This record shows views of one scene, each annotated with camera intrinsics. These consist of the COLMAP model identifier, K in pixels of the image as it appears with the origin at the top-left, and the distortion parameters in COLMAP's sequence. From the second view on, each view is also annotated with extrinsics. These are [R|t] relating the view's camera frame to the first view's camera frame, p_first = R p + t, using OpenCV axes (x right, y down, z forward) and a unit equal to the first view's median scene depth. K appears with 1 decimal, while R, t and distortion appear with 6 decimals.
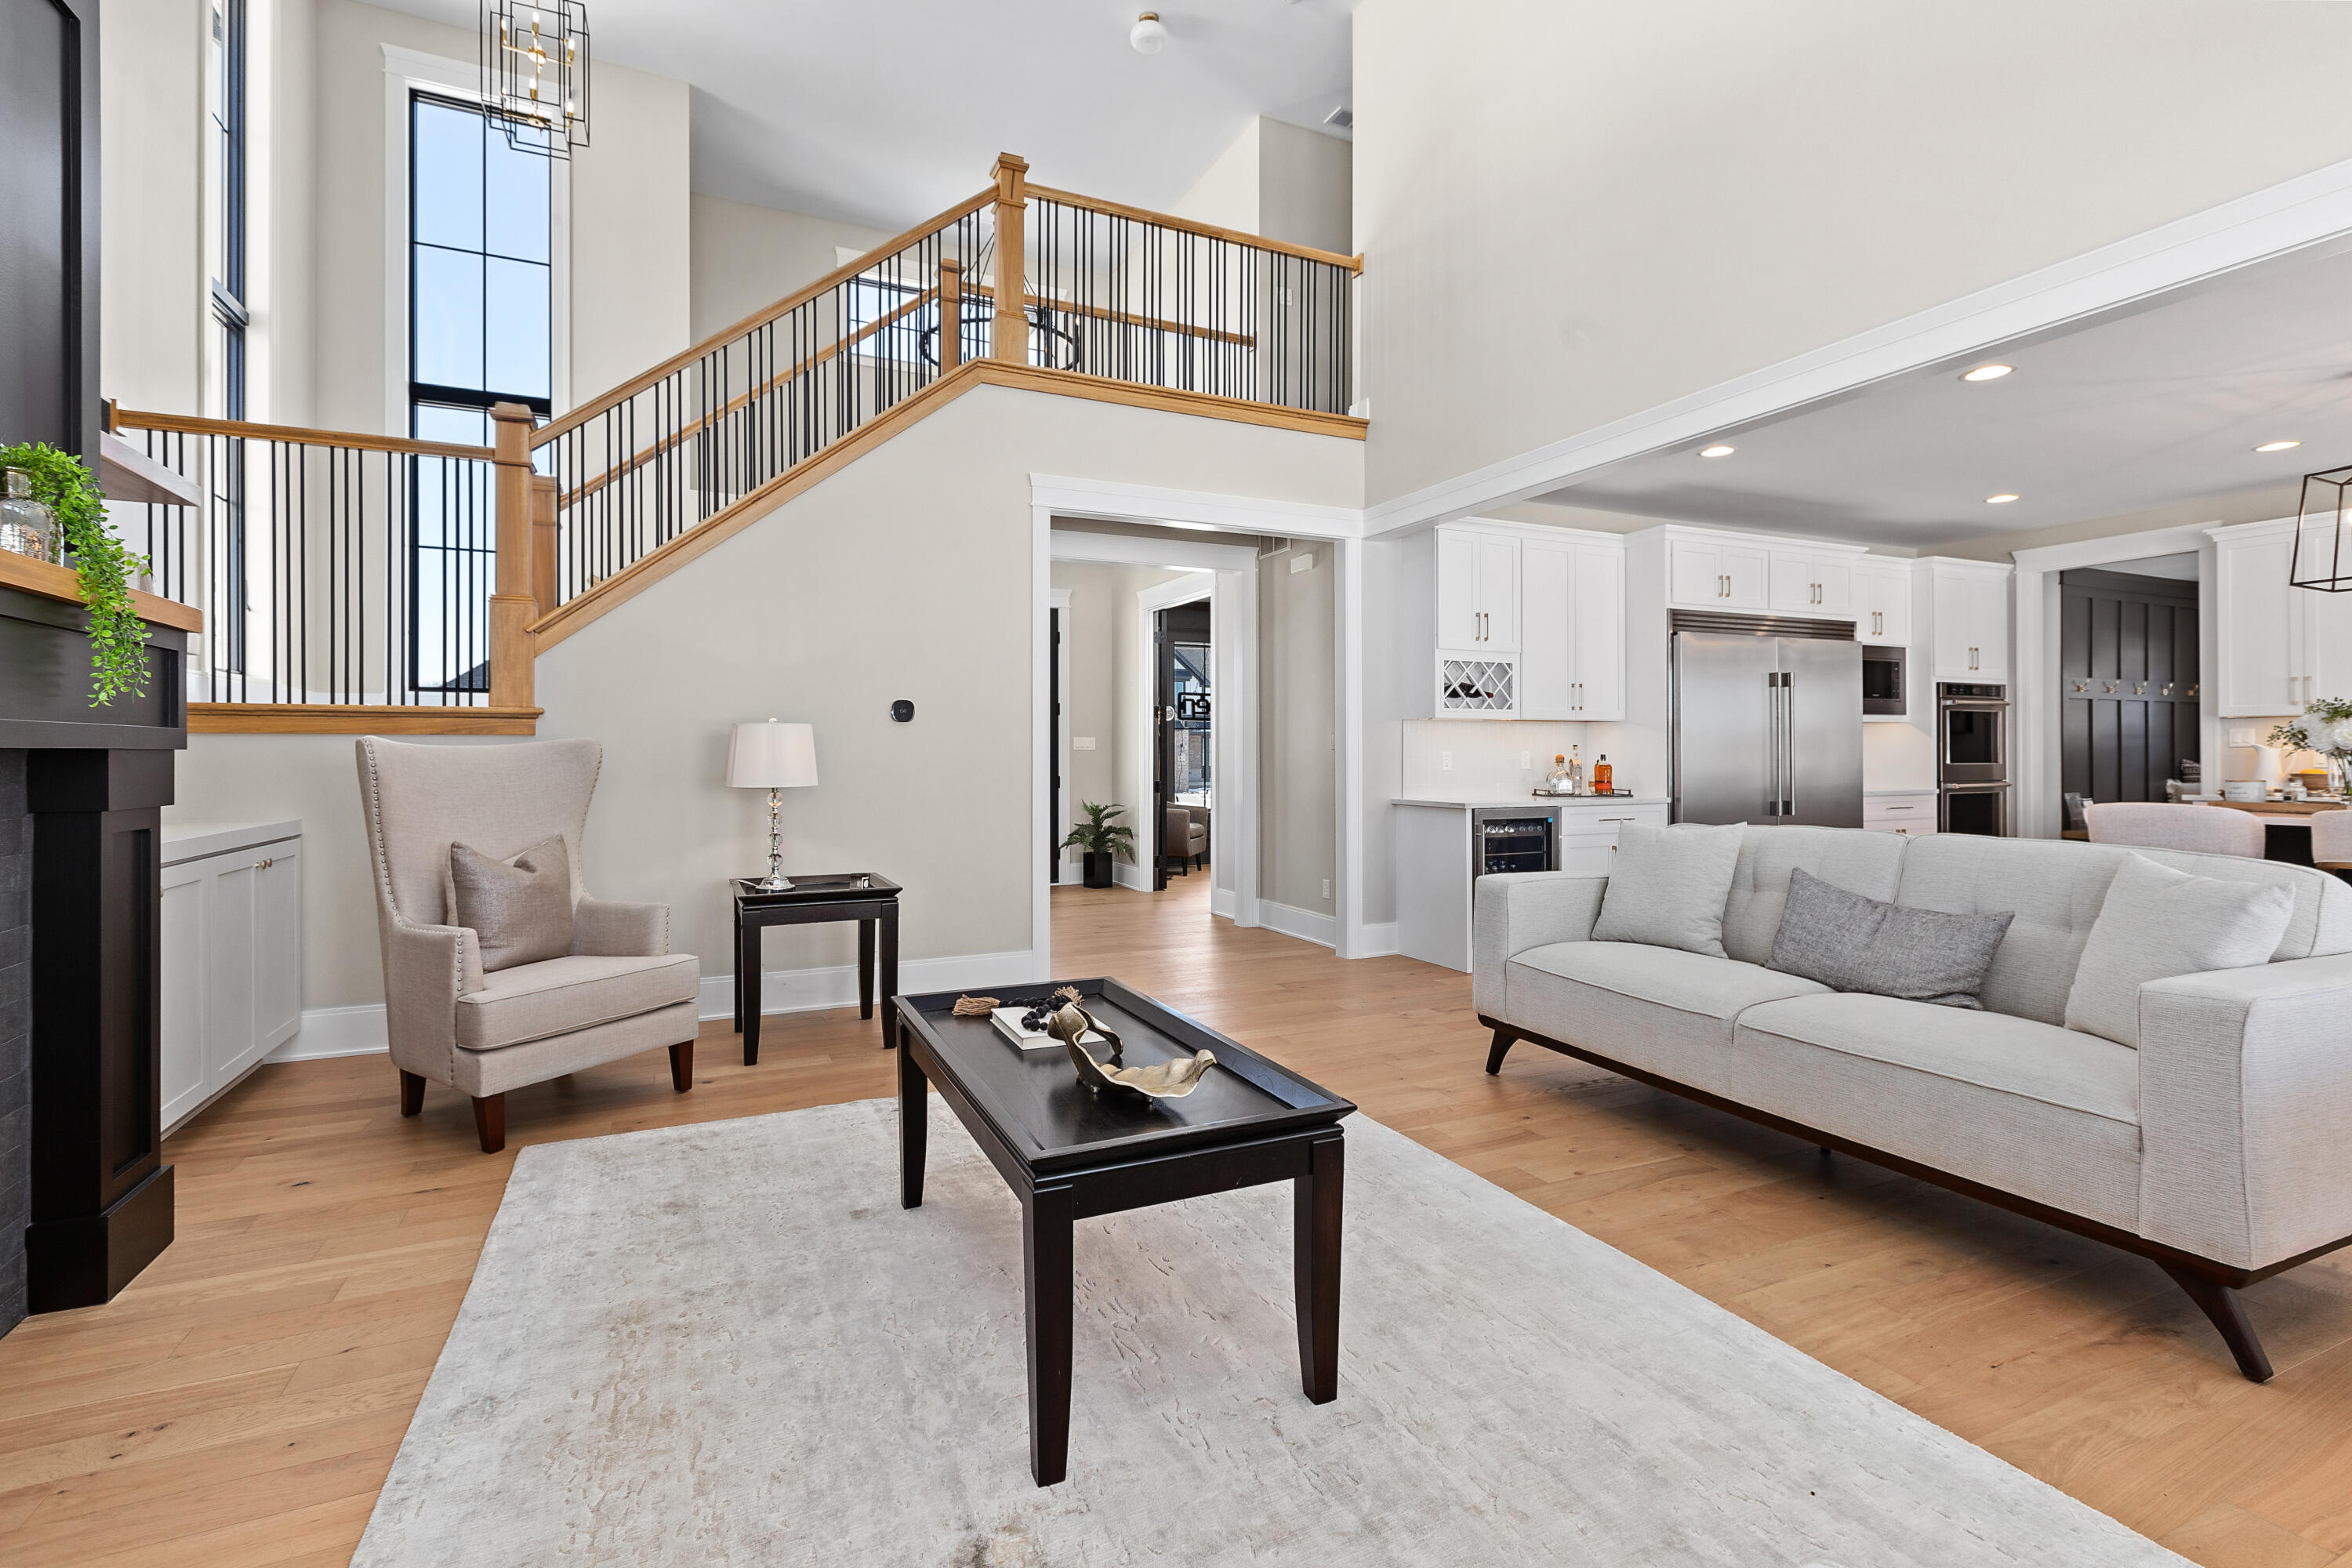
lens RADIAL K [[1057.9, 0, 1171.7], [0, 1057.9, 758.6], [0, 0, 1]] dist [0.000016, 0.000754]
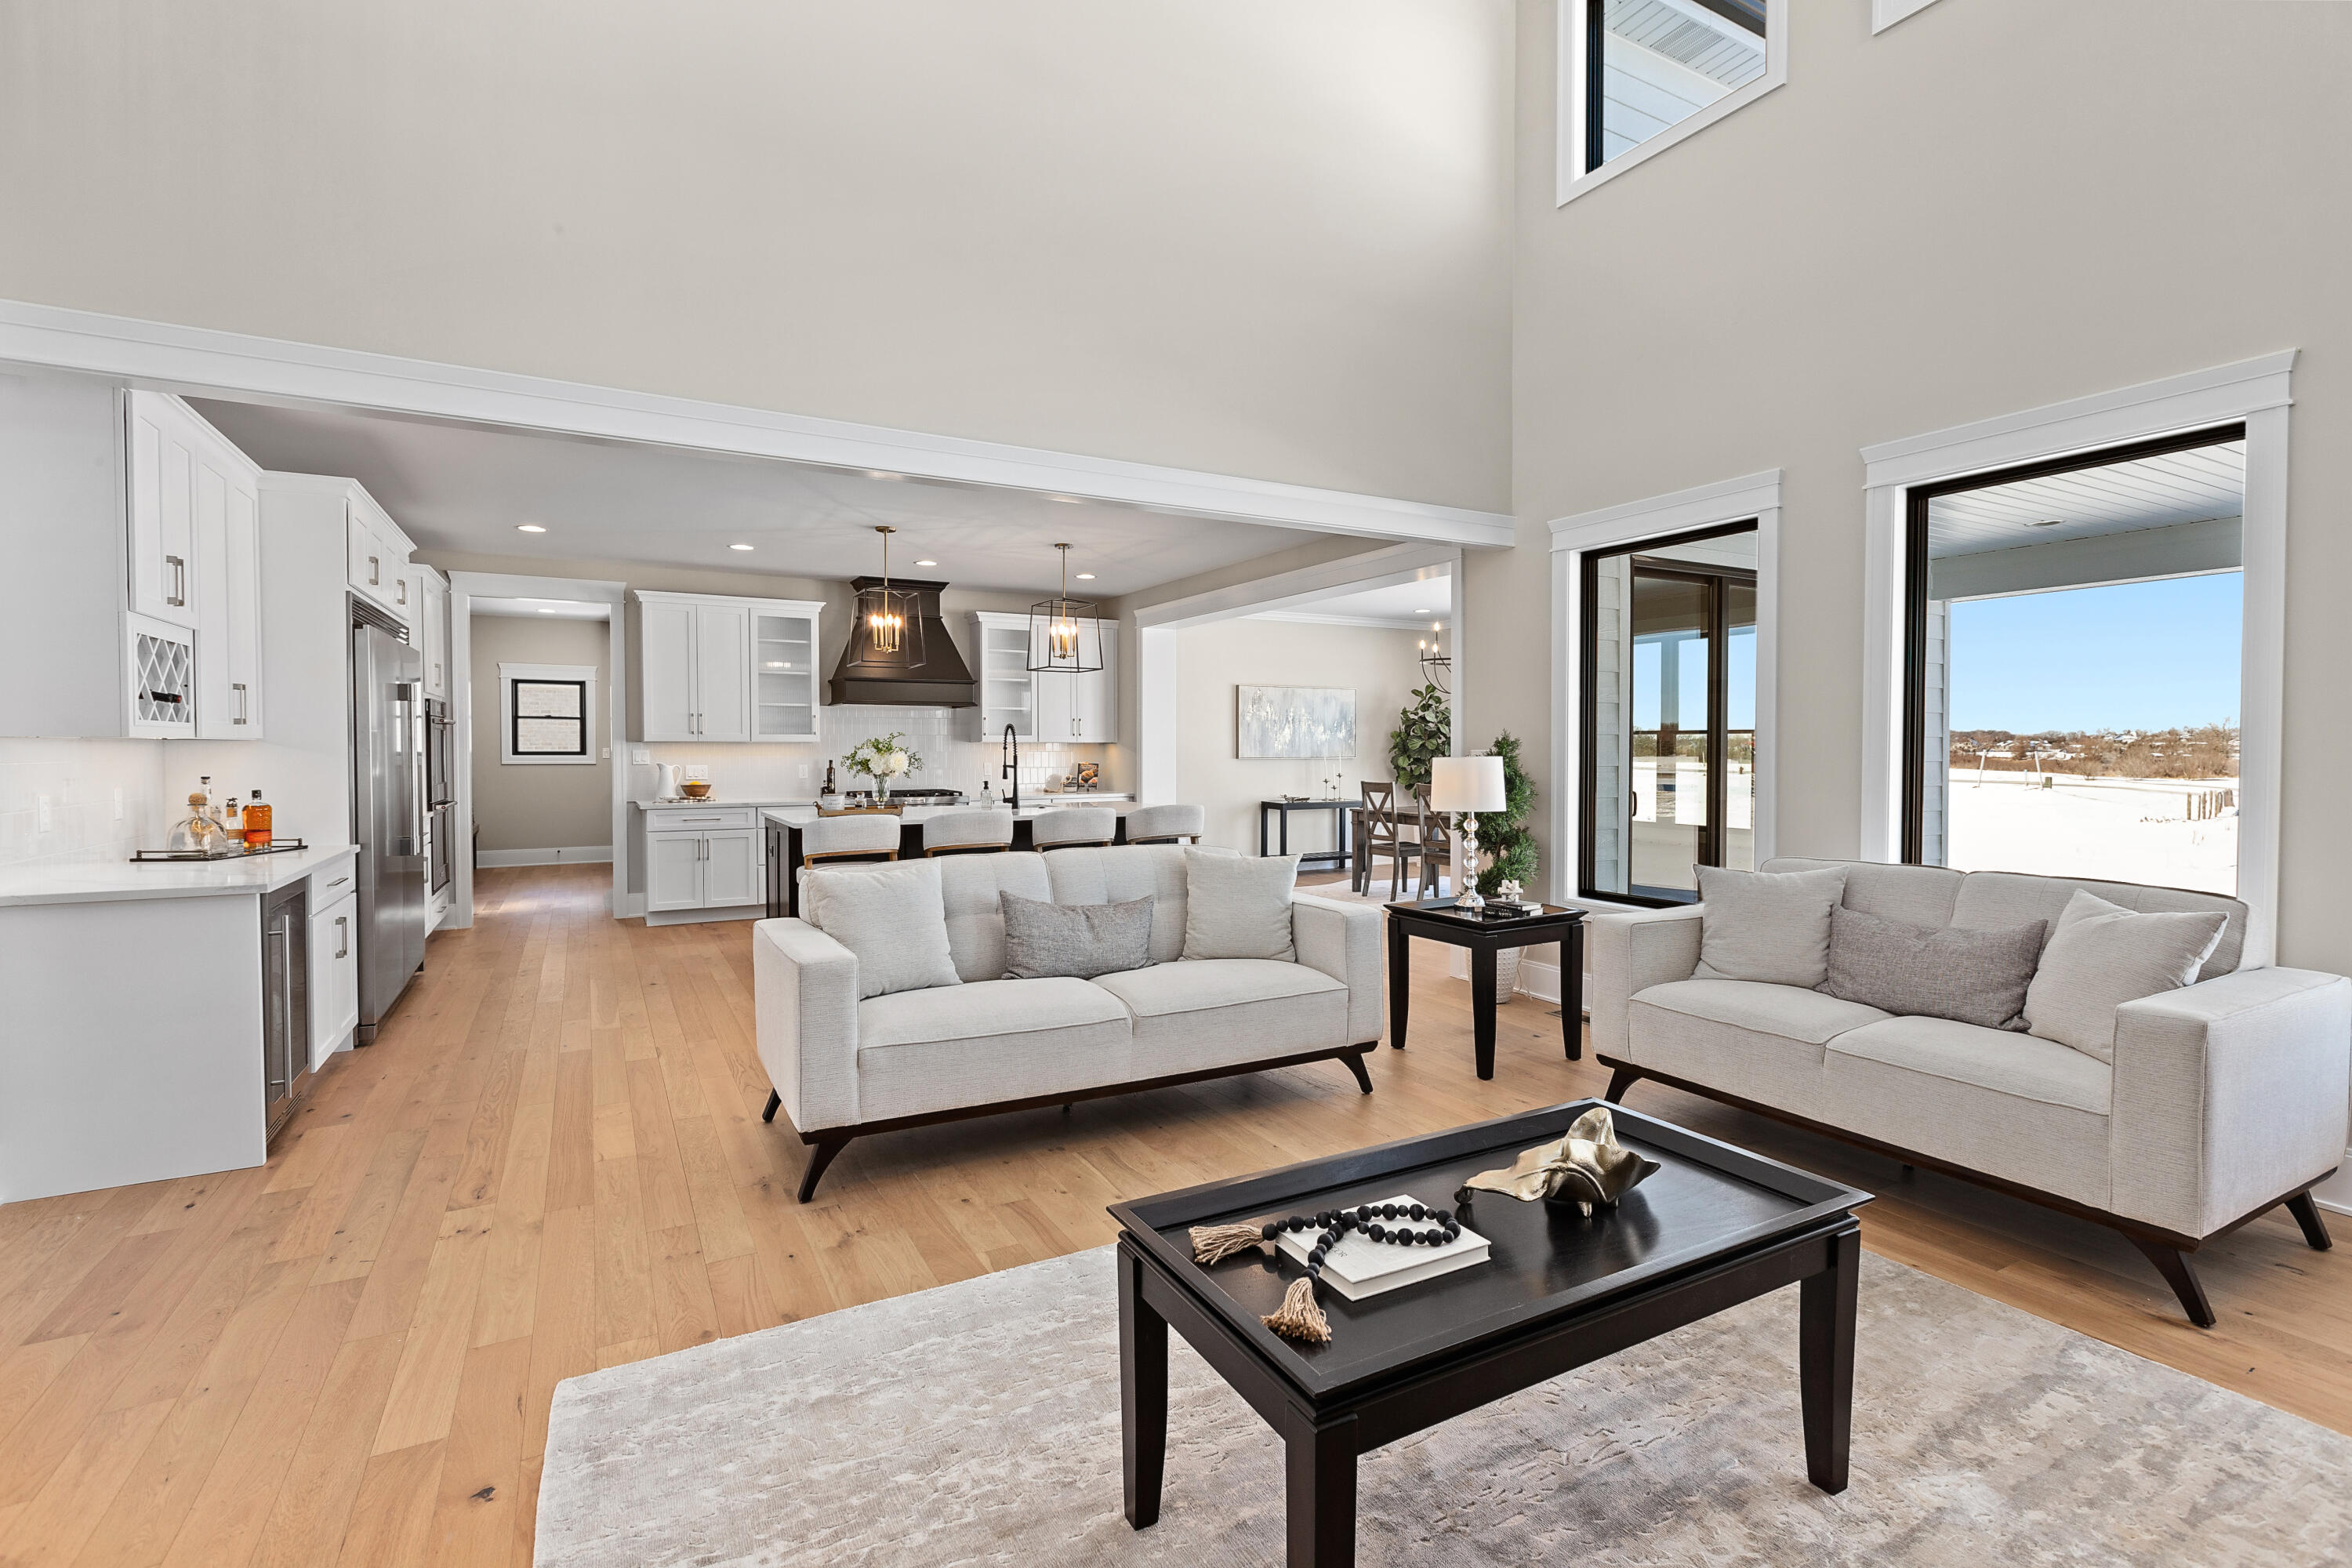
lens RADIAL K [[1057.9, 0, 1171.1], [0, 1057.9, 776.2], [0, 0, 1]] dist [0.000016, 0.000754]
pose [[-0.064899, -0.025318, 0.997571, -0.594884], [0.004300, 0.999662, 0.025650, -0.054308], [-0.997883, 0.005955, -0.064768, 0.887741]]
